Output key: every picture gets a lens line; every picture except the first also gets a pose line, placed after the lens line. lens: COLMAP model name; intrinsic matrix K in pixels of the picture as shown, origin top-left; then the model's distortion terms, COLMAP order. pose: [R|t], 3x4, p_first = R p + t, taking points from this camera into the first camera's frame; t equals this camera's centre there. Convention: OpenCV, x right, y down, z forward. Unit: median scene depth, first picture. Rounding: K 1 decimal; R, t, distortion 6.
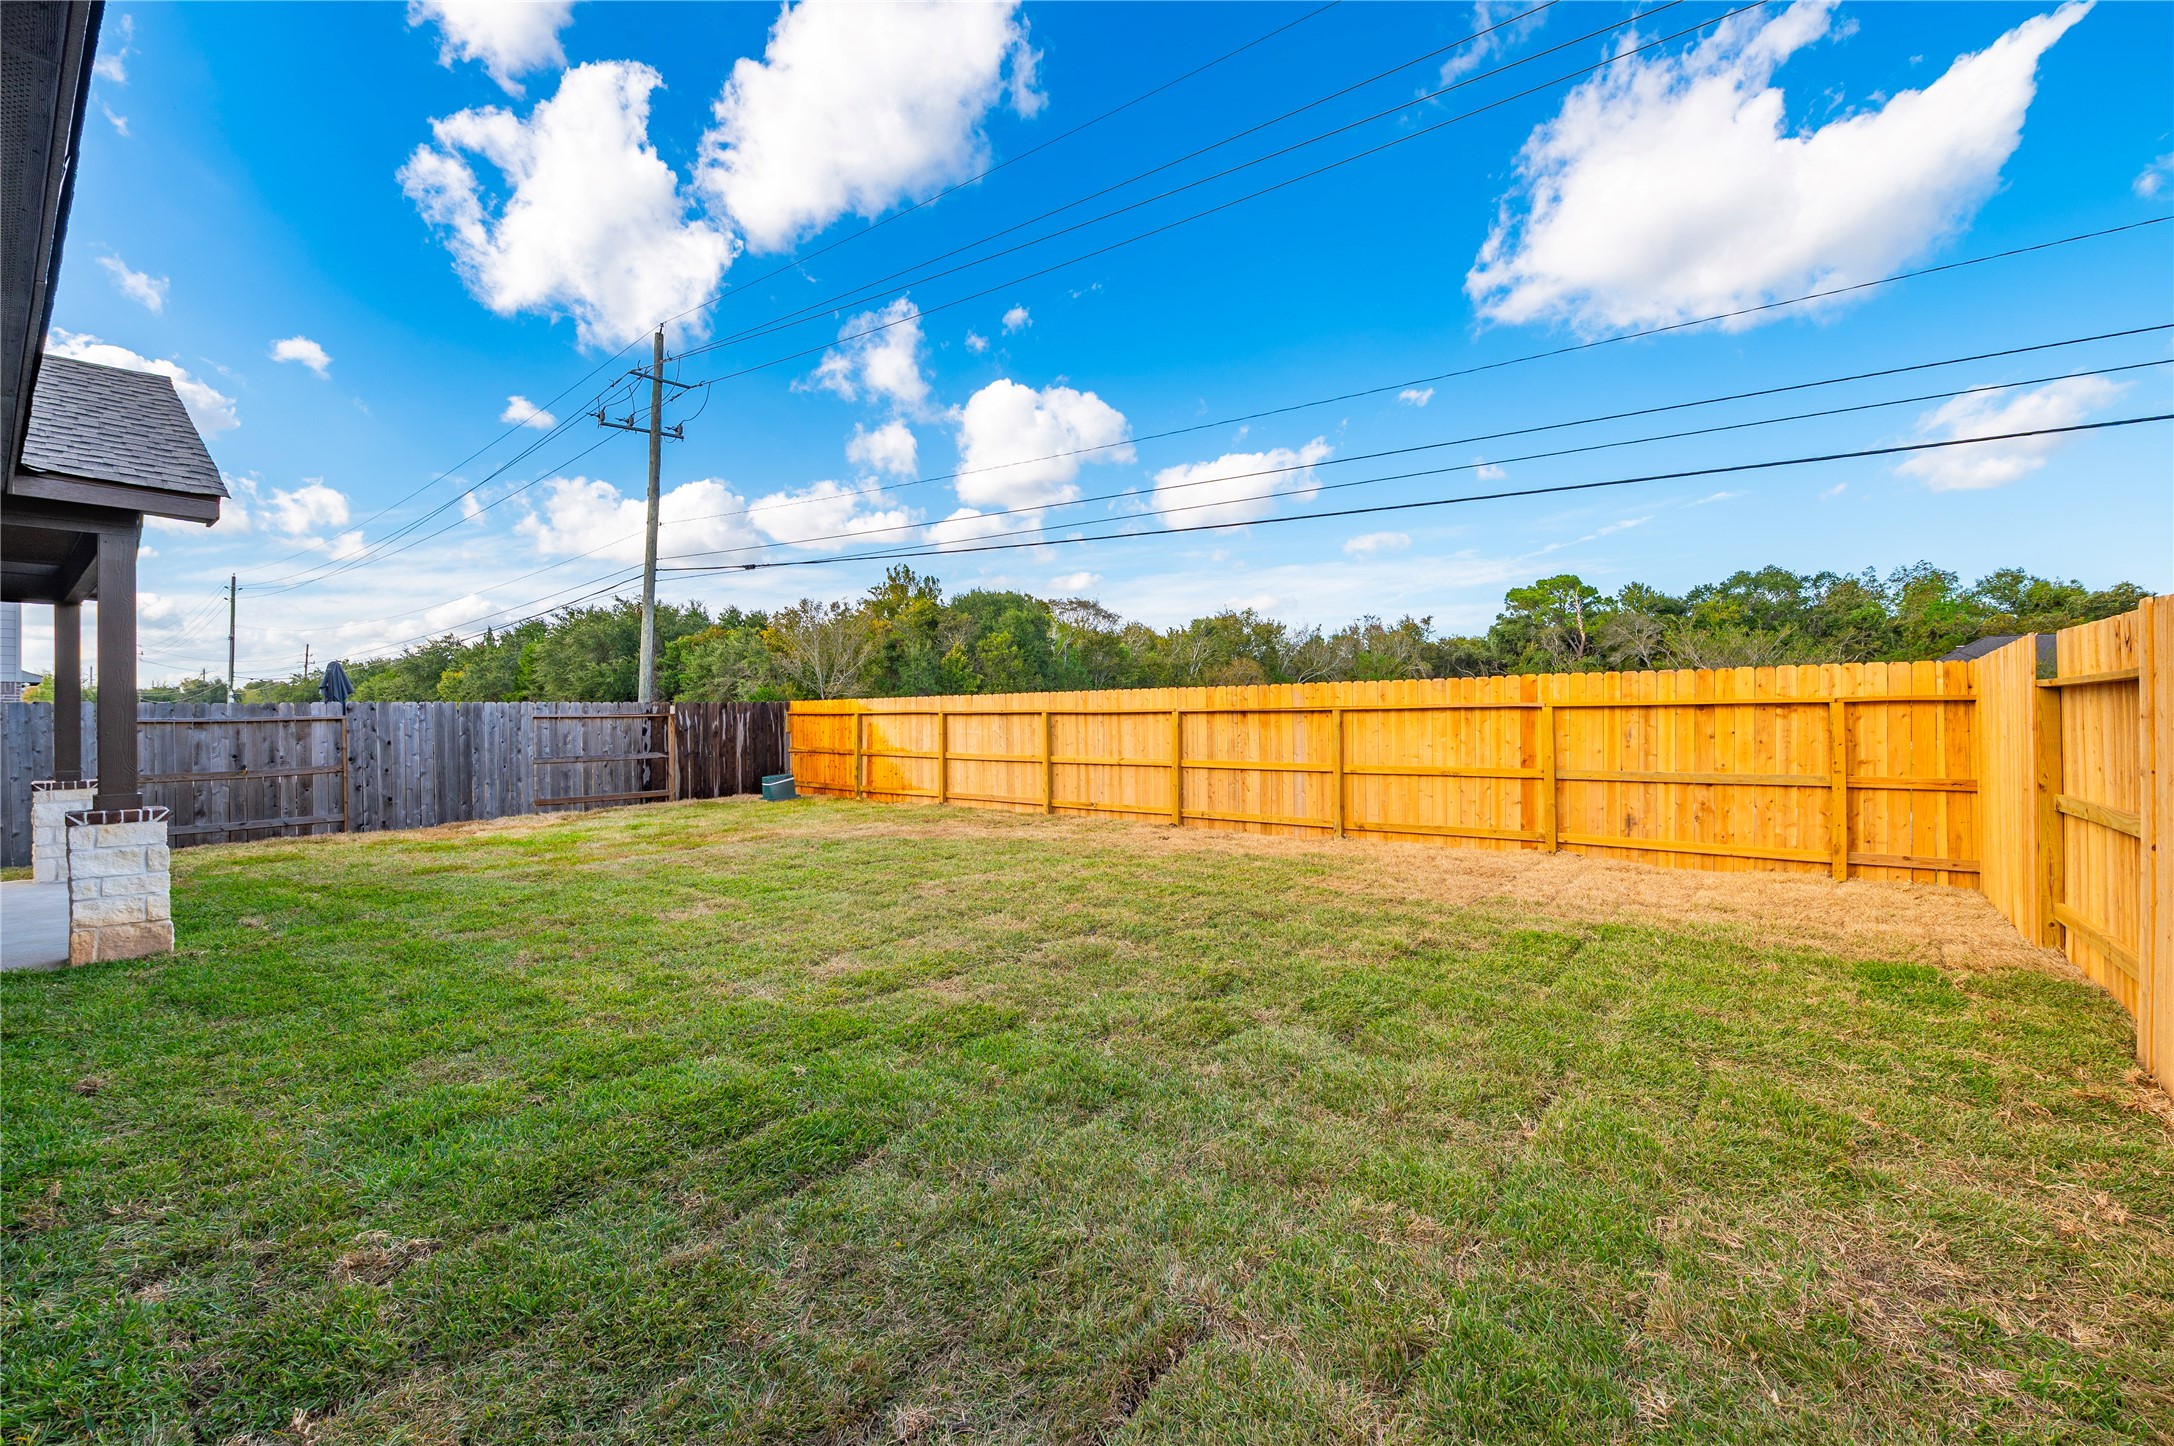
lens RADIAL K [[902.0, 0, 1117.8], [0, 902.0, 744.9], [0, 0, 1]] dist [-0.006308, 0.000009]
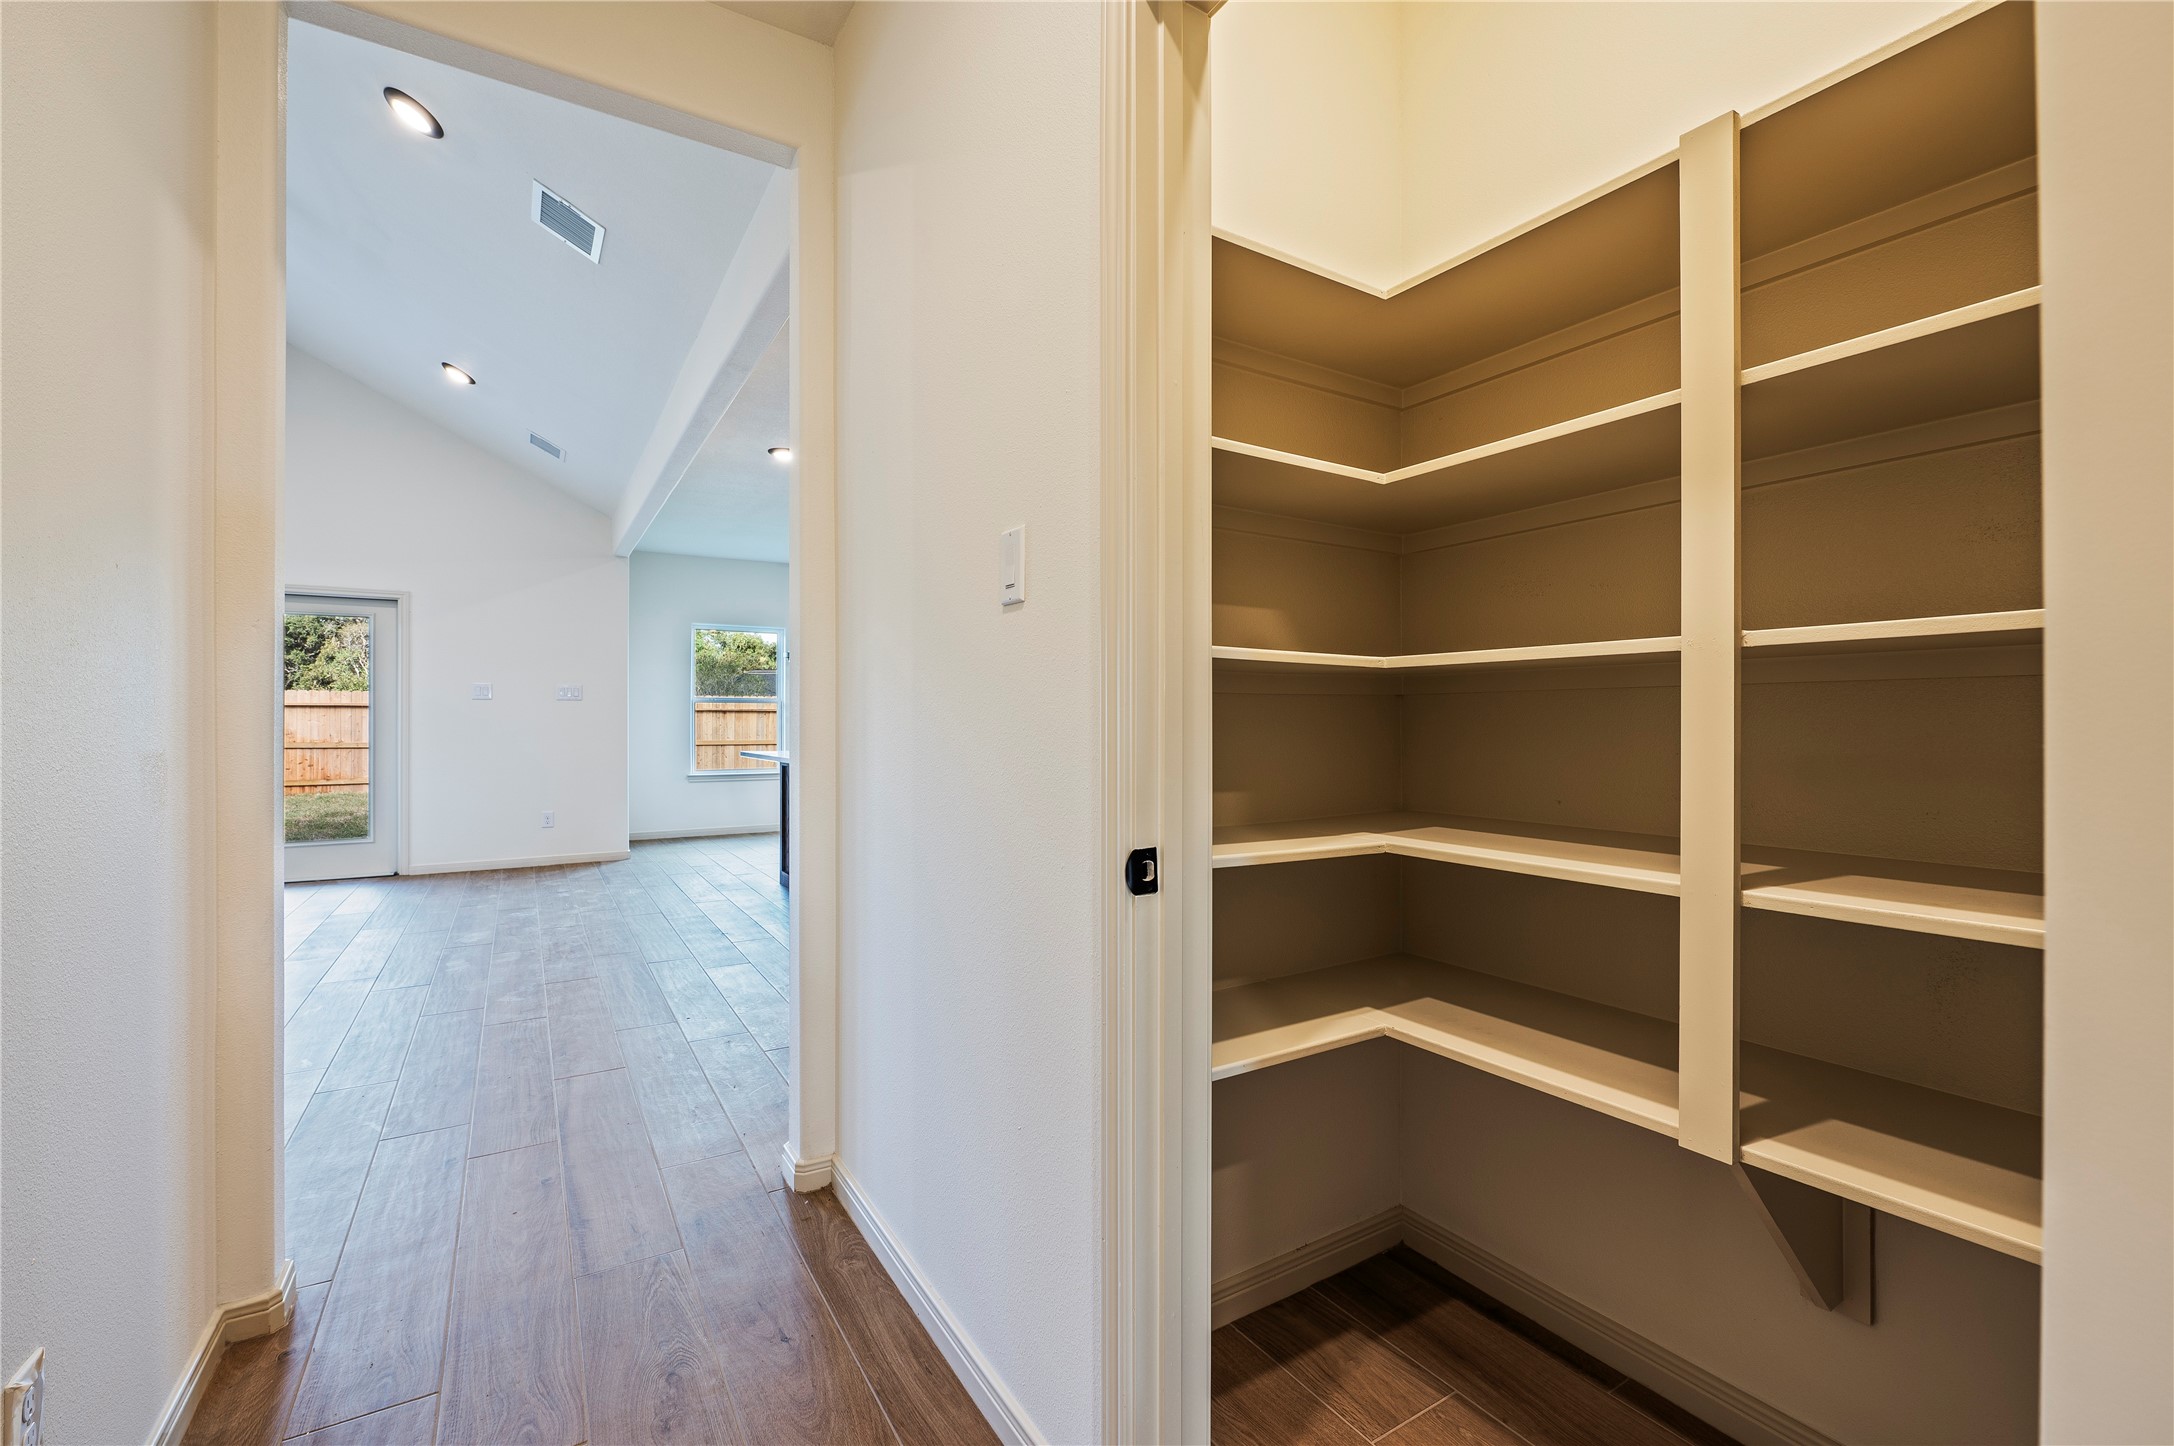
lens RADIAL K [[902.0, 0, 1094.6], [0, 902.0, 720.7], [0, 0, 1]] dist [-0.006308, 0.000009]
pose [[0.347970, 0.007656, 0.937474, -0.942411], [0.022659, 0.999606, -0.016574, 0.019768], [-0.937232, 0.027010, 0.347659, -0.193828]]
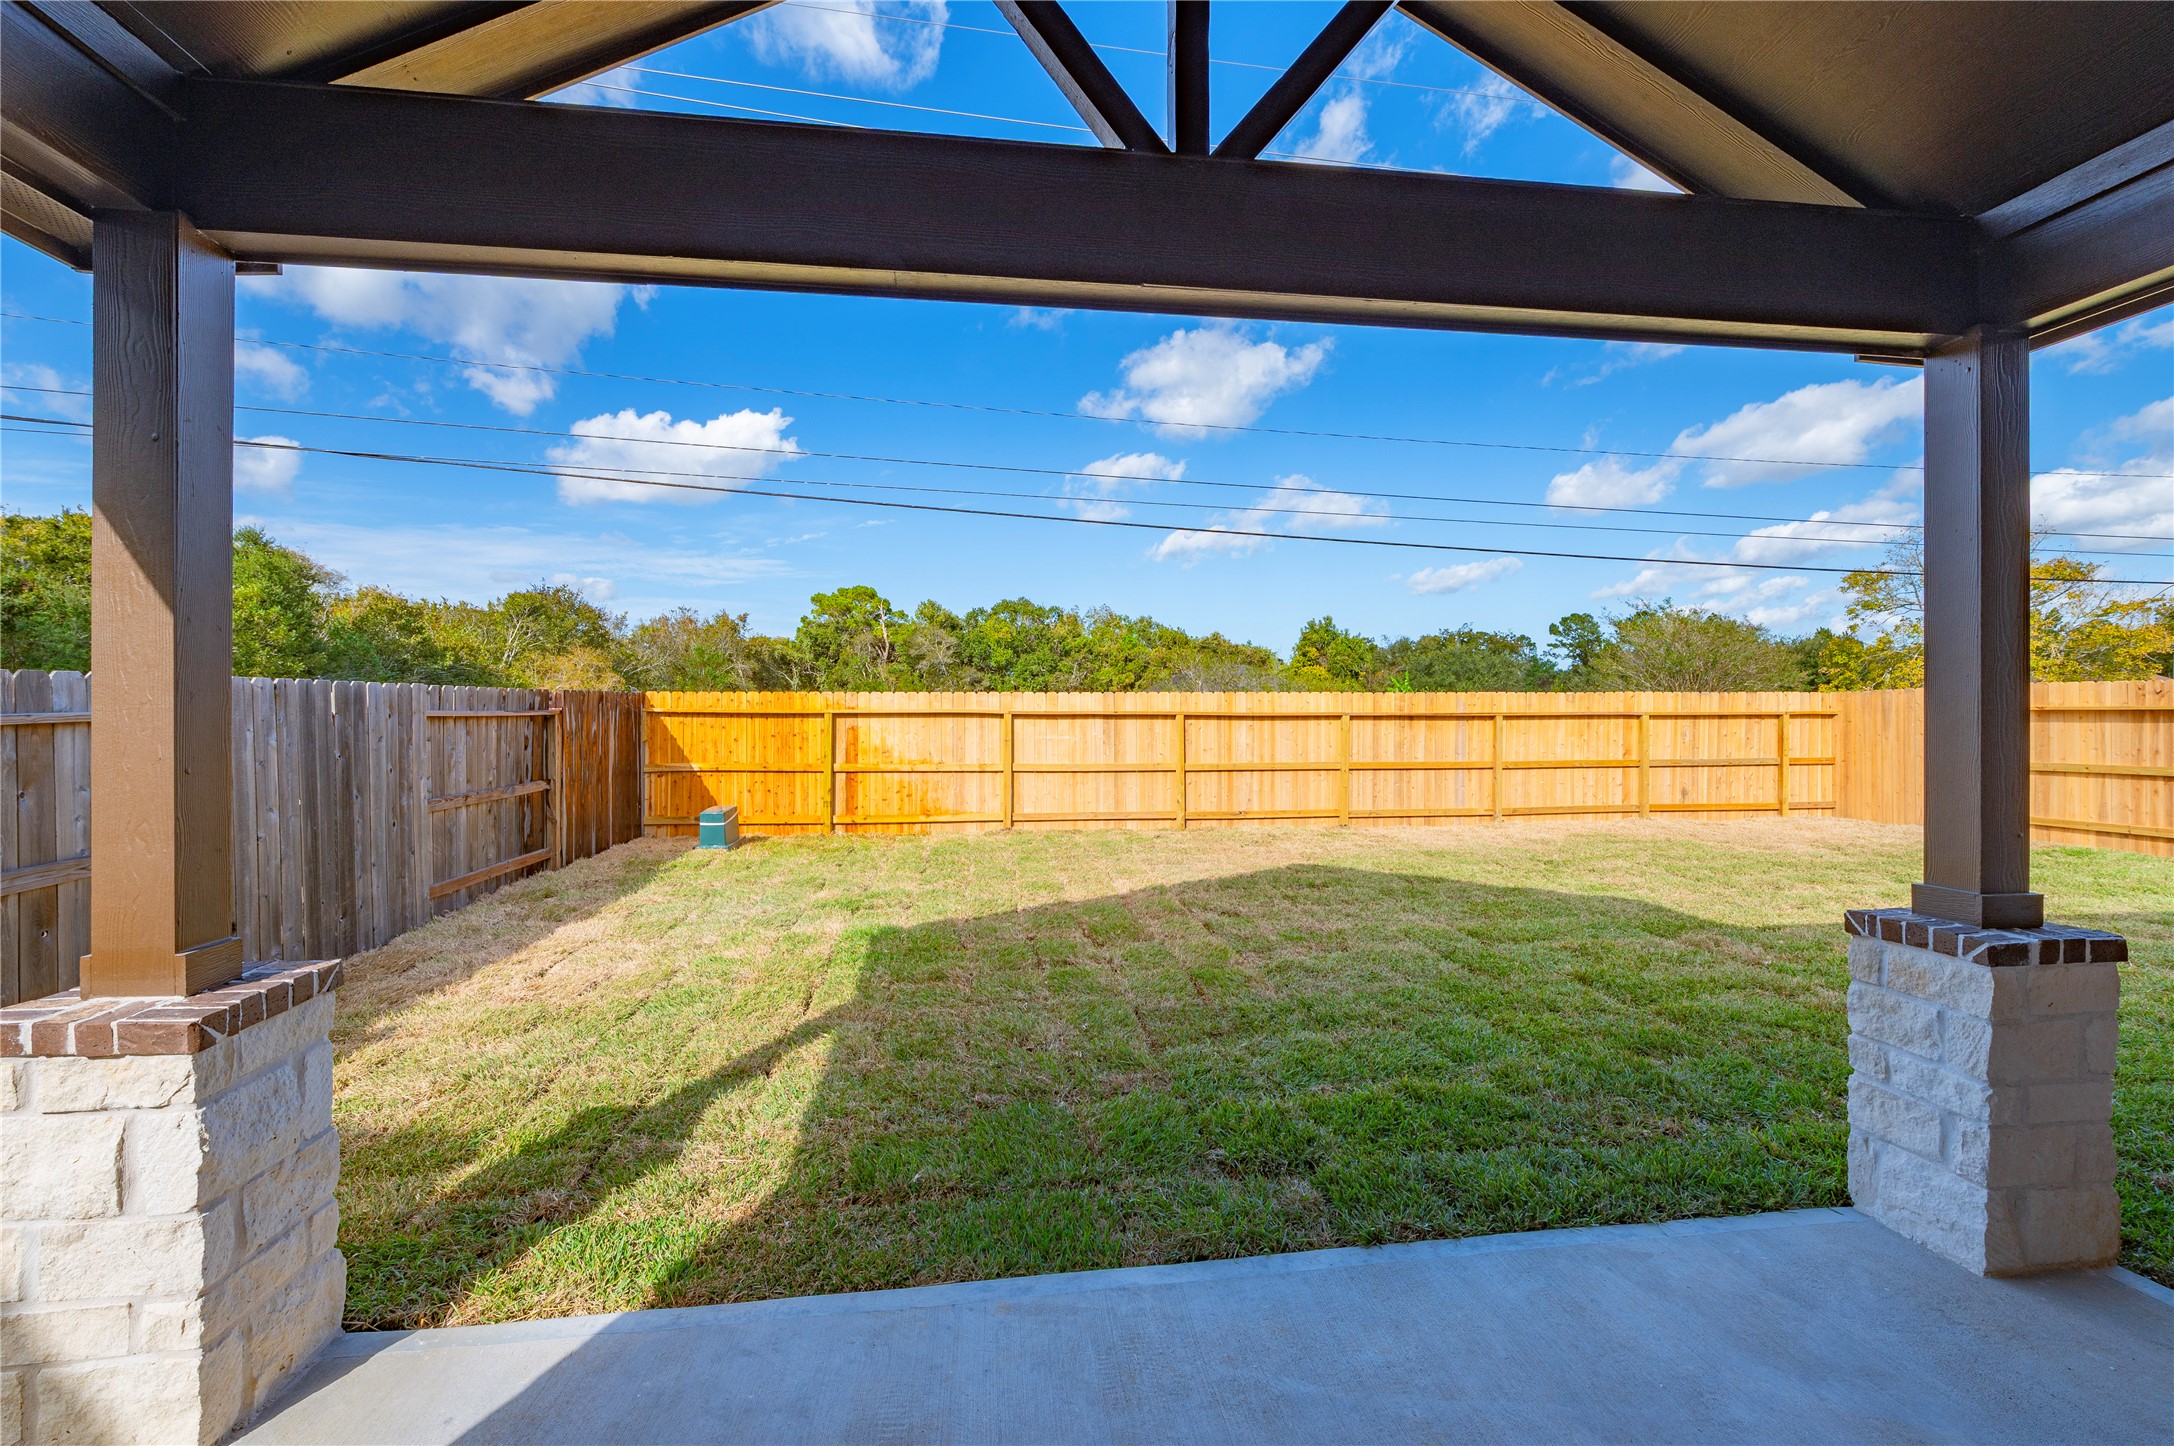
lens RADIAL K [[902.0, 0, 1104.2], [0, 902.0, 714.5], [0, 0, 1]] dist [-0.006308, 0.000009]
pose [[0.693169, 0.007300, 0.720739, -0.709640], [0.016967, 0.999506, -0.026442, -0.012460], [-0.720576, 0.030558, 0.692703, 0.392321]]
